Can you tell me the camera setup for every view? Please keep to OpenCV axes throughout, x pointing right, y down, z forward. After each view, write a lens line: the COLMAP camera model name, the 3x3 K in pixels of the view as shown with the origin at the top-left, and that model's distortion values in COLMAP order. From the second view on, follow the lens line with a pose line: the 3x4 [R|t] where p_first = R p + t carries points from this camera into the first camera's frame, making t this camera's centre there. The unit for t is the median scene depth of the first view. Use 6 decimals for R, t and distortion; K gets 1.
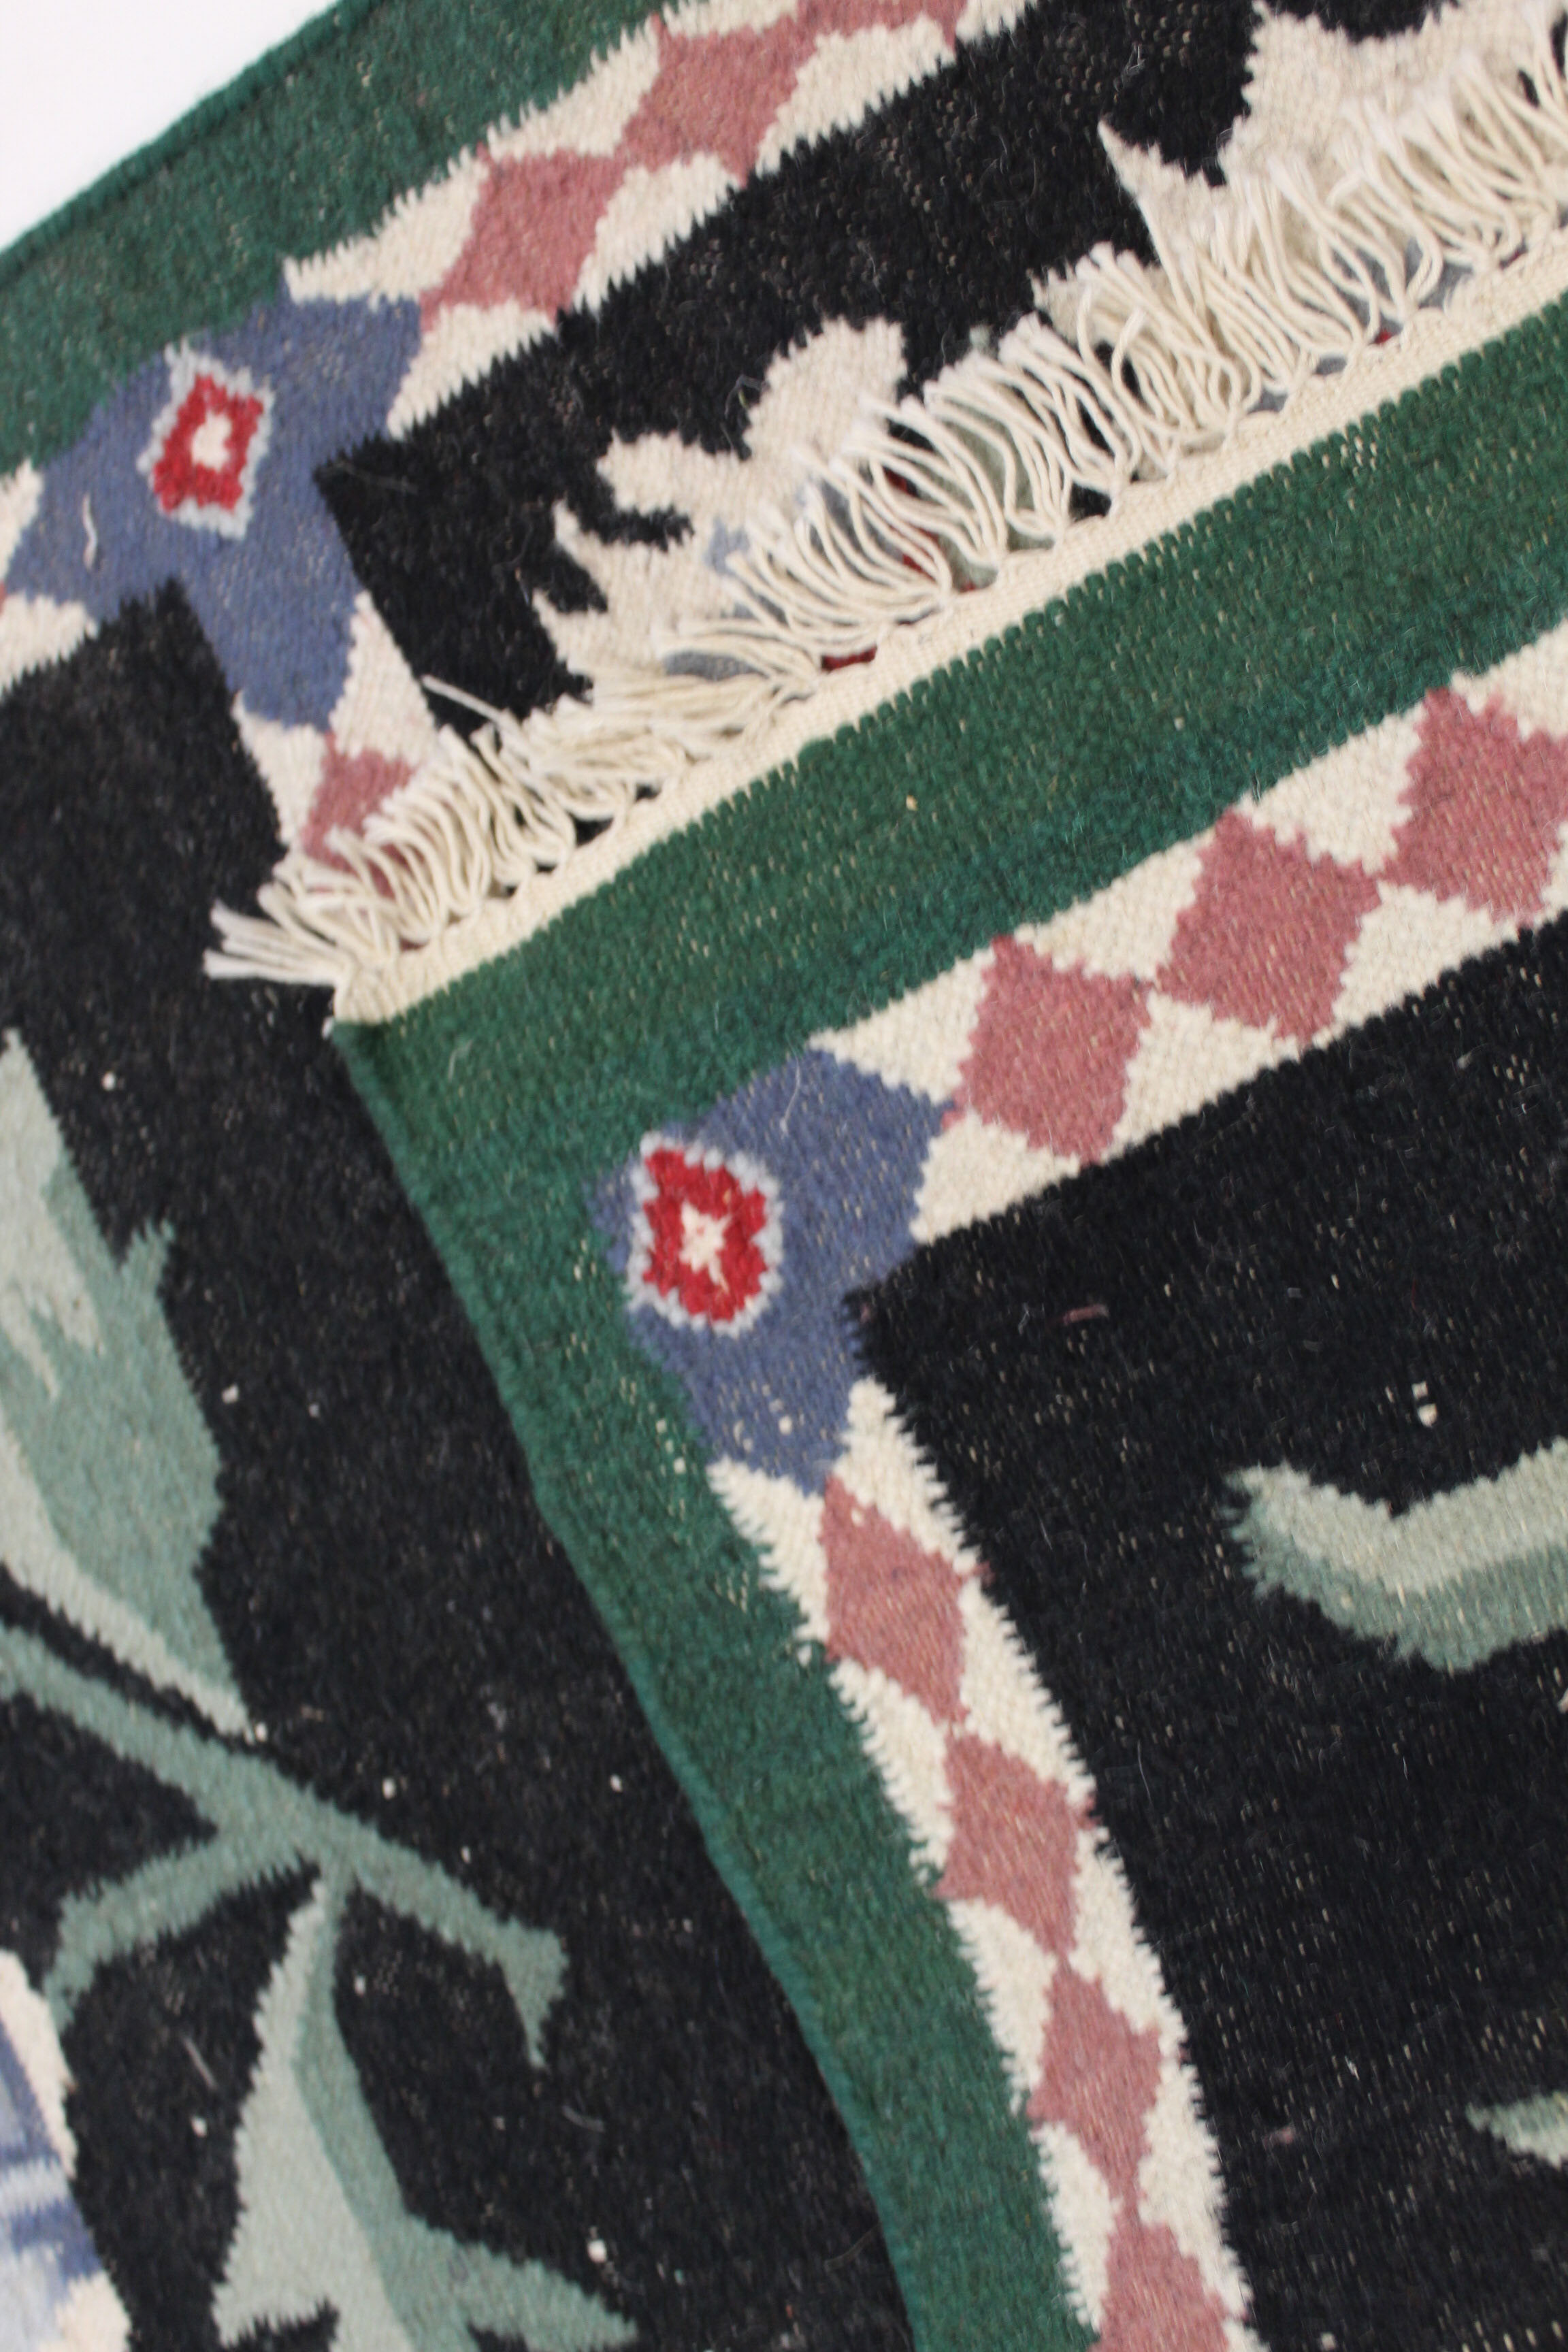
lens RADIAL K [[2618.4, 0, 784.0], [0, 2618.4, 1176.0], [0, 0, 1]] dist [-0.109334, 0.124650]
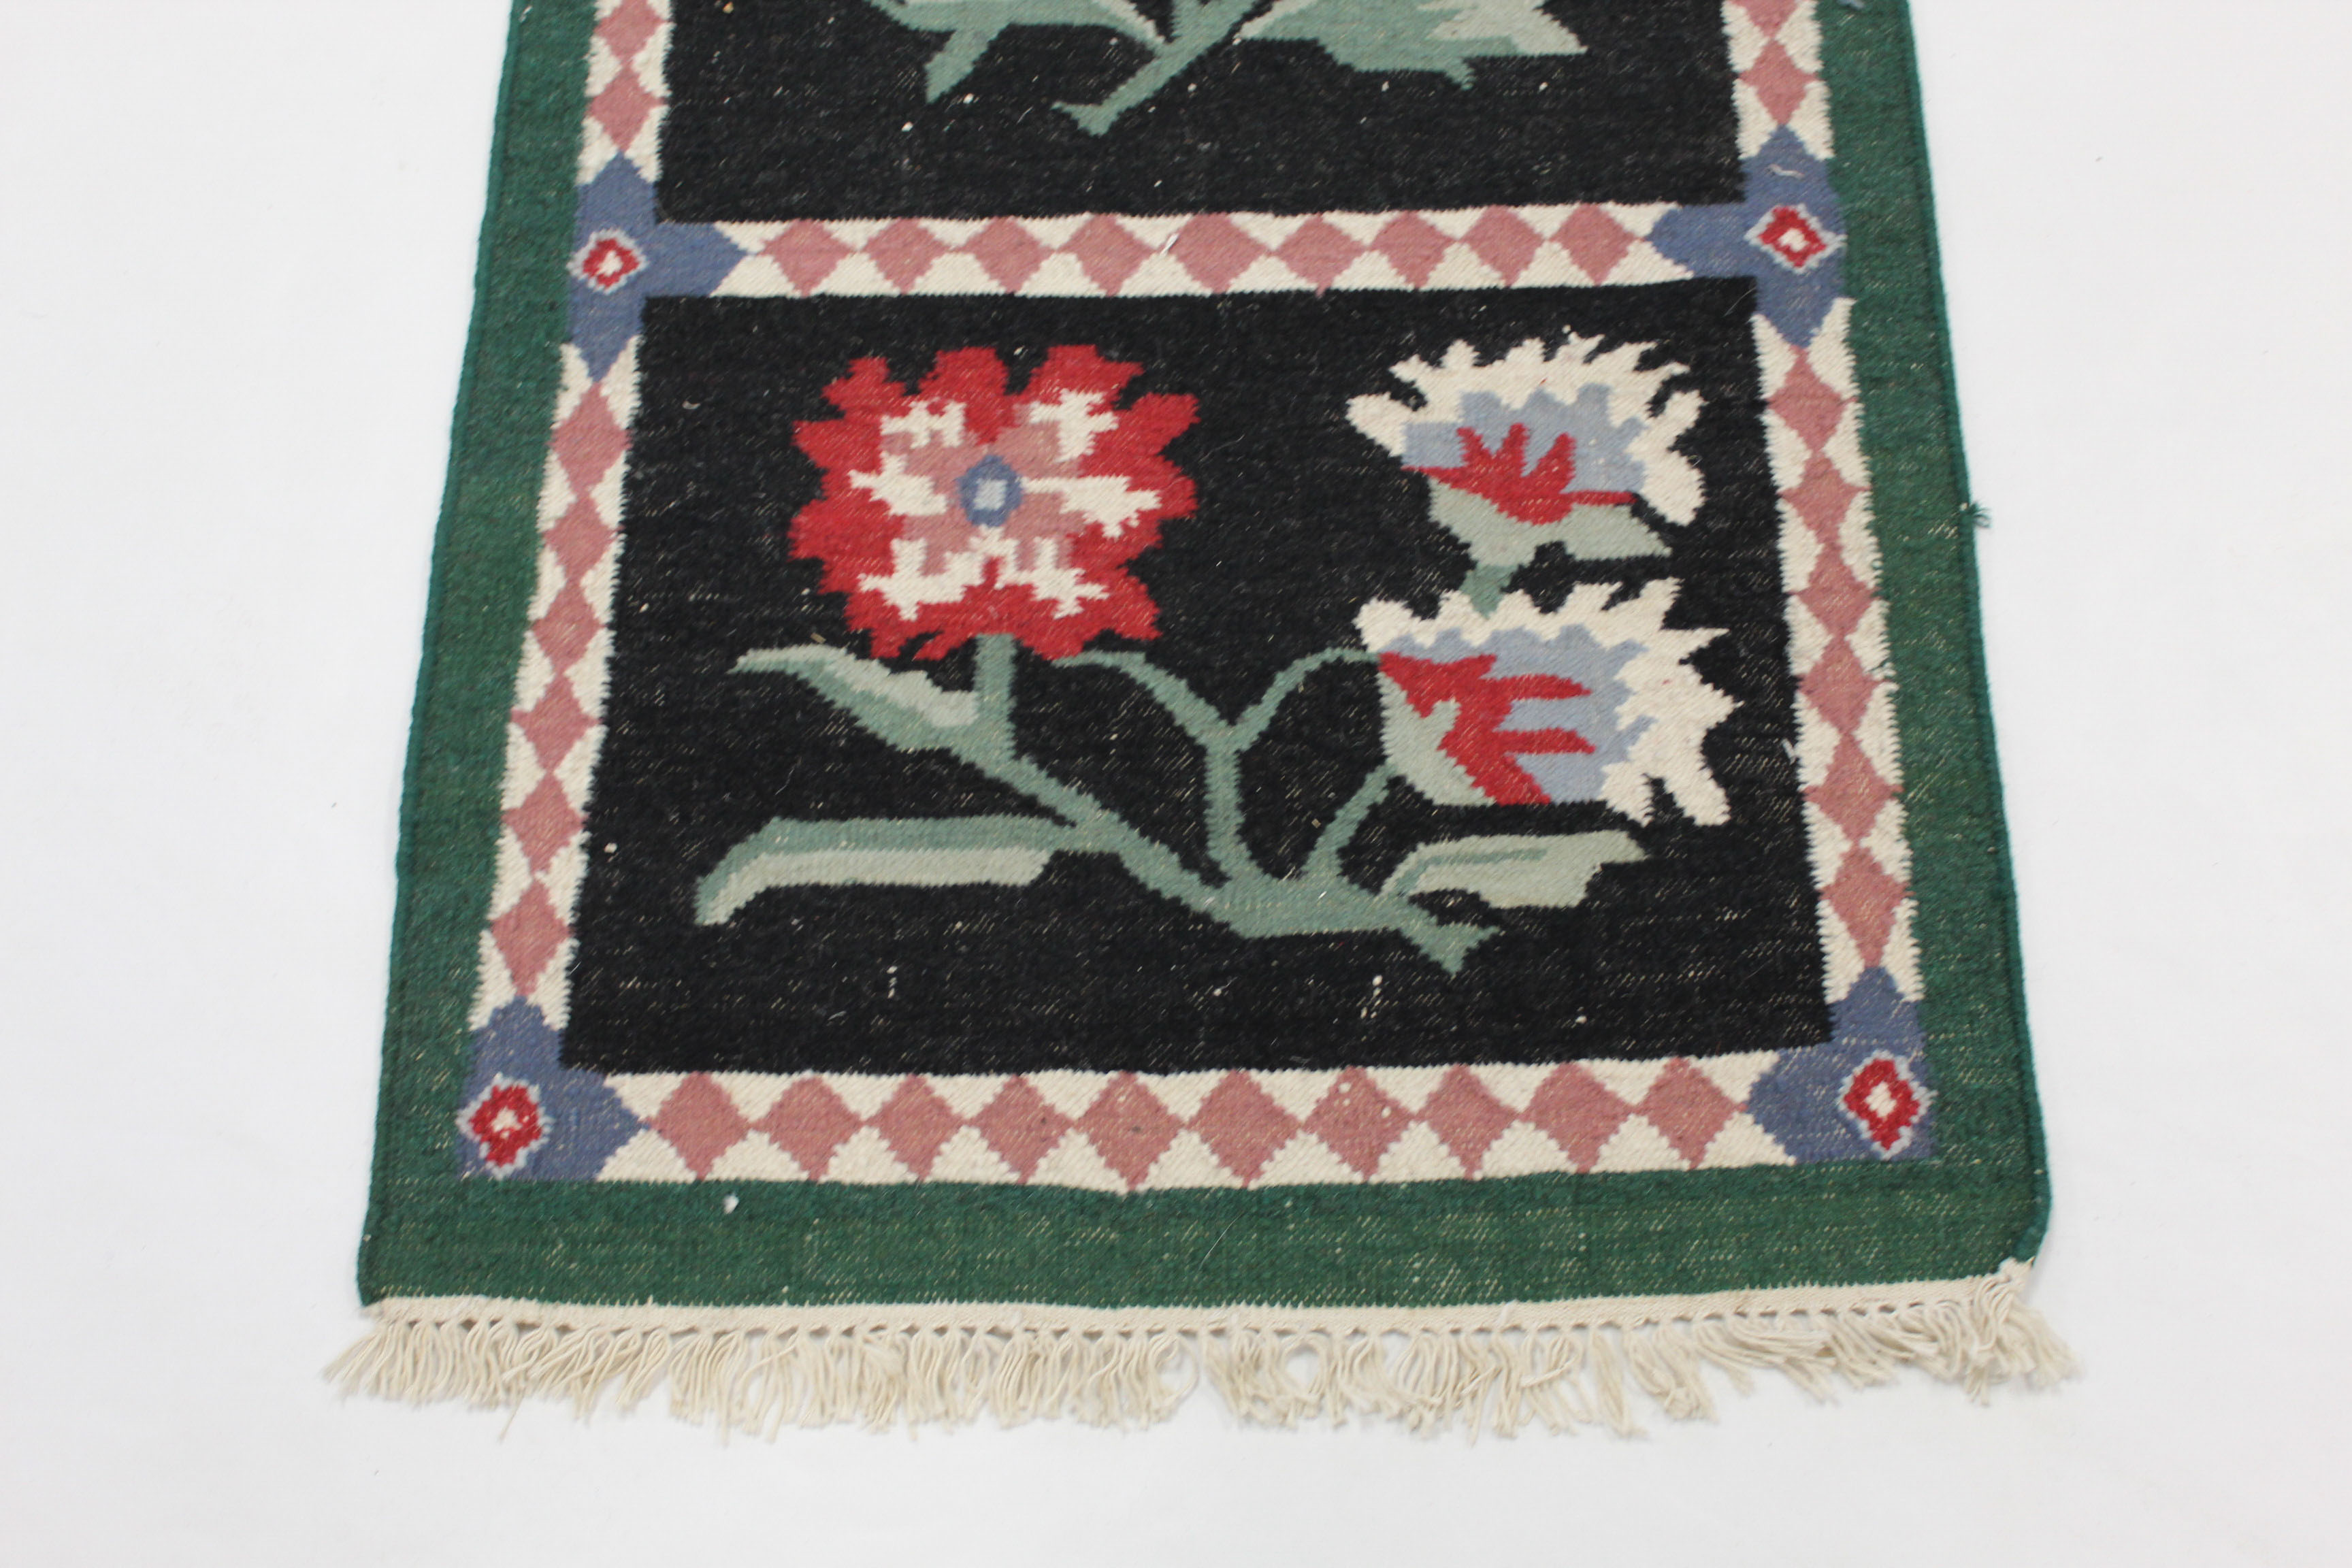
lens RADIAL K [[2618.4, 0, 1176.0], [0, 2618.4, 784.0], [0, 0, 1]] dist [-0.109334, 0.124650]
pose [[-0.382702, 0.918331, 0.101027, 0.173800], [-0.915735, -0.391538, 0.090156, -0.183462], [0.122349, -0.058011, 0.990790, -1.227917]]
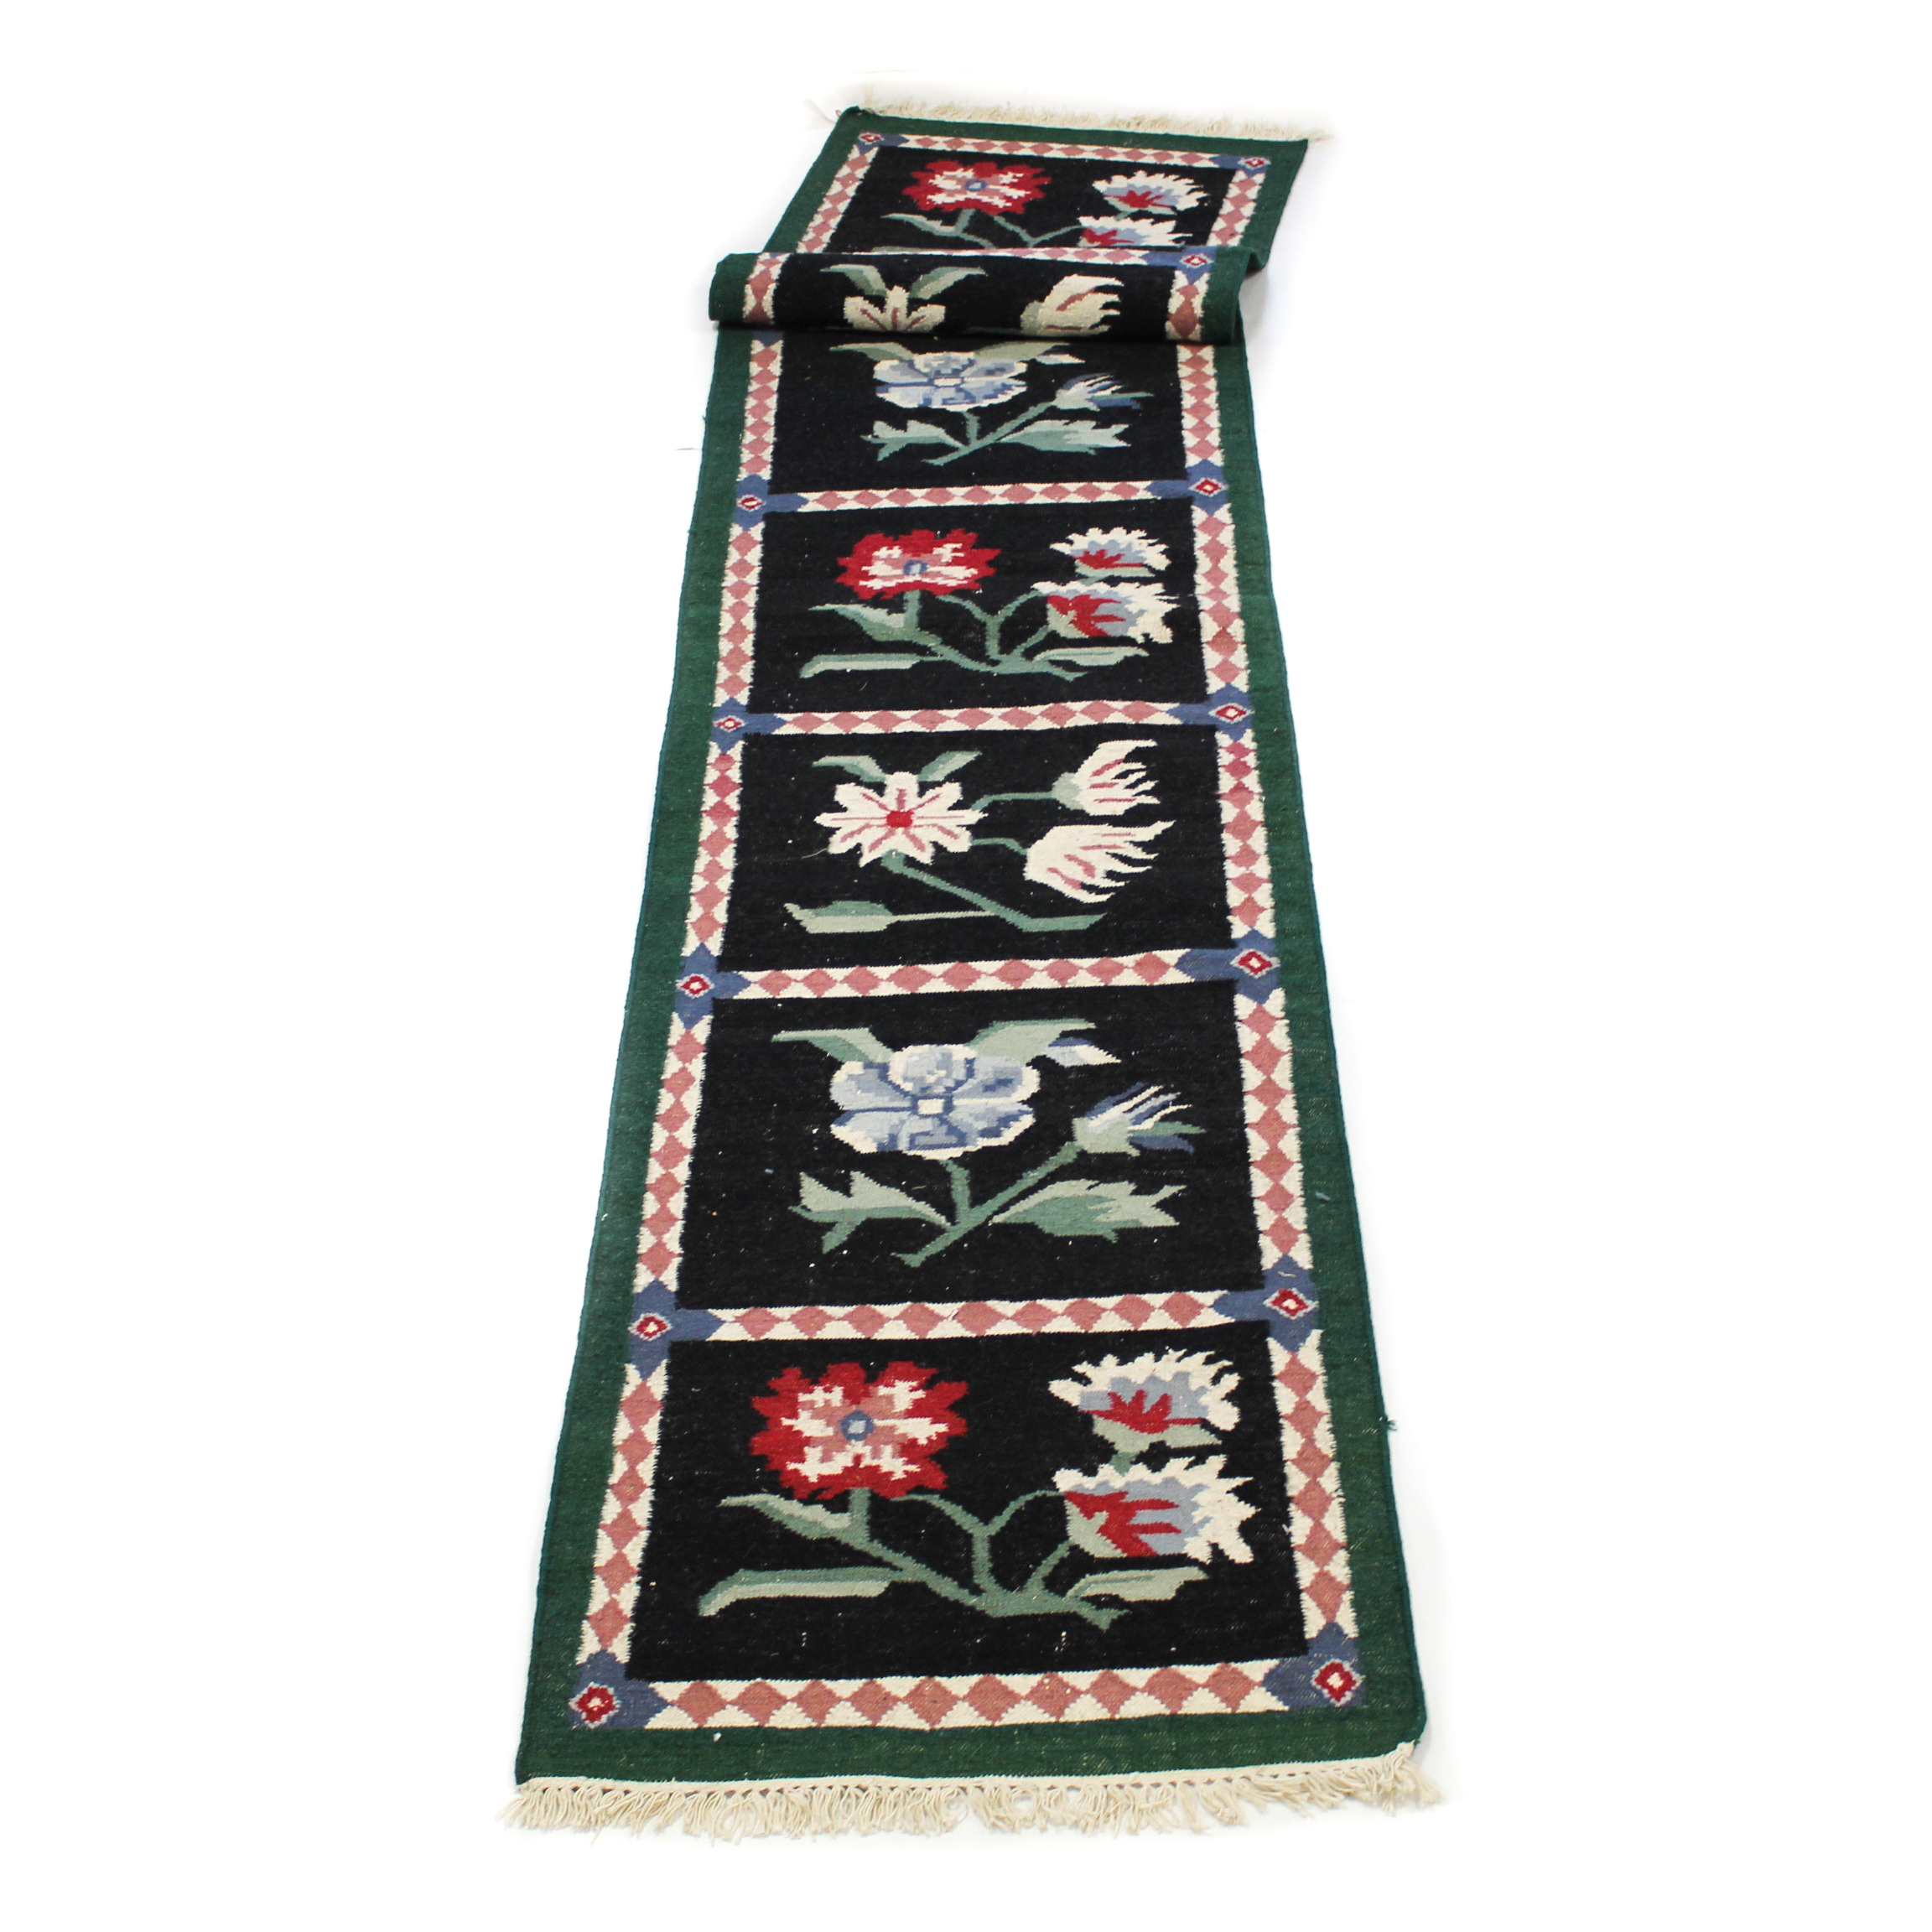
lens RADIAL K [[3277.1, 0, 966.0], [0, 3277.1, 966.0], [0, 0, 1]] dist [-0.043614, -0.031917]
pose [[-0.373136, 0.842596, -0.388333, 1.482565], [-0.916659, -0.270214, 0.294483, -1.166811], [0.143197, 0.465851, 0.873200, -3.714554]]
